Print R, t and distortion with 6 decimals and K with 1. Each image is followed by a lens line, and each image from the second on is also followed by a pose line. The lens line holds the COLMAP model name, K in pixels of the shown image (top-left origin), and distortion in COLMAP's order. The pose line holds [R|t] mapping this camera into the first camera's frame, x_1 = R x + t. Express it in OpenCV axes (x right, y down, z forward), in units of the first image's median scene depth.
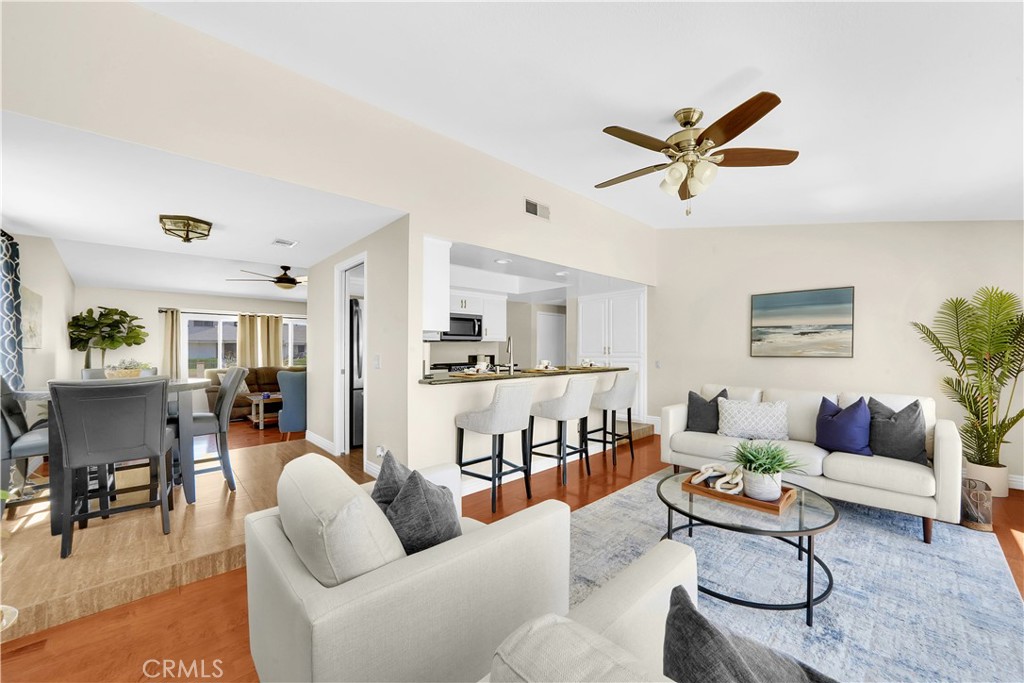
lens RADIAL K [[371.9, 0, 540.9], [0, 371.9, 349.0], [0, 0, 1]] dist [-0.022531, 0.001216]
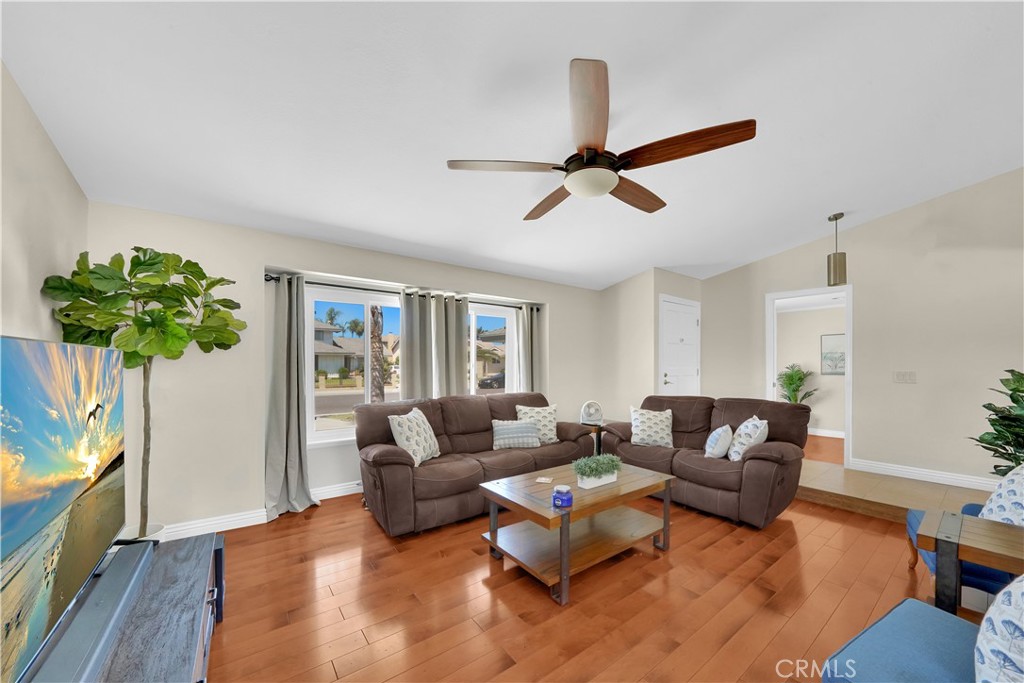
lens RADIAL K [[371.9, 0, 520.3], [0, 371.9, 366.3], [0, 0, 1]] dist [-0.022531, 0.001216]
pose [[0.986433, 0.008248, -0.163959, -0.736494], [-0.007020, 0.999943, 0.008069, 0.003422], [0.164016, -0.006808, 0.986434, 0.665442]]
